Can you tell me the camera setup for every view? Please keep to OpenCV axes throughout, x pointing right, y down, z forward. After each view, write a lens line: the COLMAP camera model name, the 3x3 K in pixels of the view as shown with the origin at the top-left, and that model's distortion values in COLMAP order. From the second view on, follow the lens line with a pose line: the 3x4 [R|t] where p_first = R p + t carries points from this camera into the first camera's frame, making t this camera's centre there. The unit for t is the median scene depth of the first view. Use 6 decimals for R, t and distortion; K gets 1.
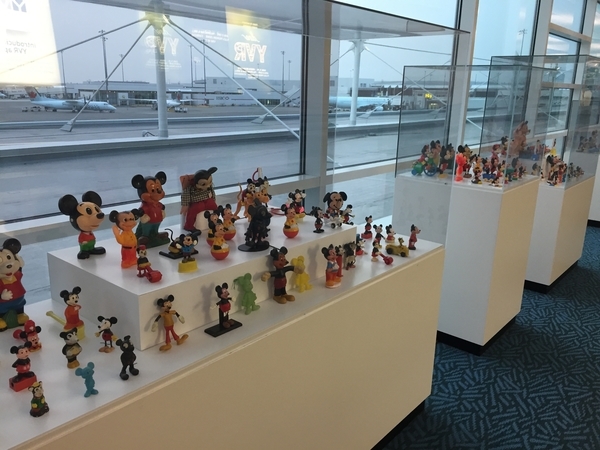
lens RADIAL K [[519.6, 0, 300.0], [0, 519.6, 225.0], [0, 0, 1]] dist [0.128513, -0.195259]
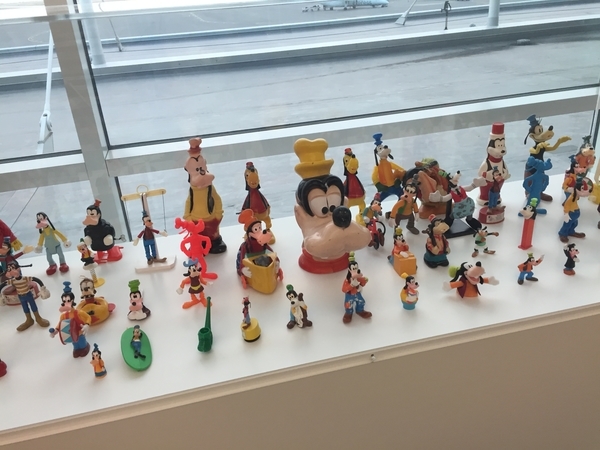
lens RADIAL K [[519.6, 0, 300.0], [0, 519.6, 225.0], [0, 0, 1]] dist [0.128513, -0.195259]
pose [[0.804234, 0.174797, -0.568026, 0.073595], [-0.060435, 0.974869, 0.214427, -0.021404], [0.591232, -0.138121, 0.794587, 0.089544]]
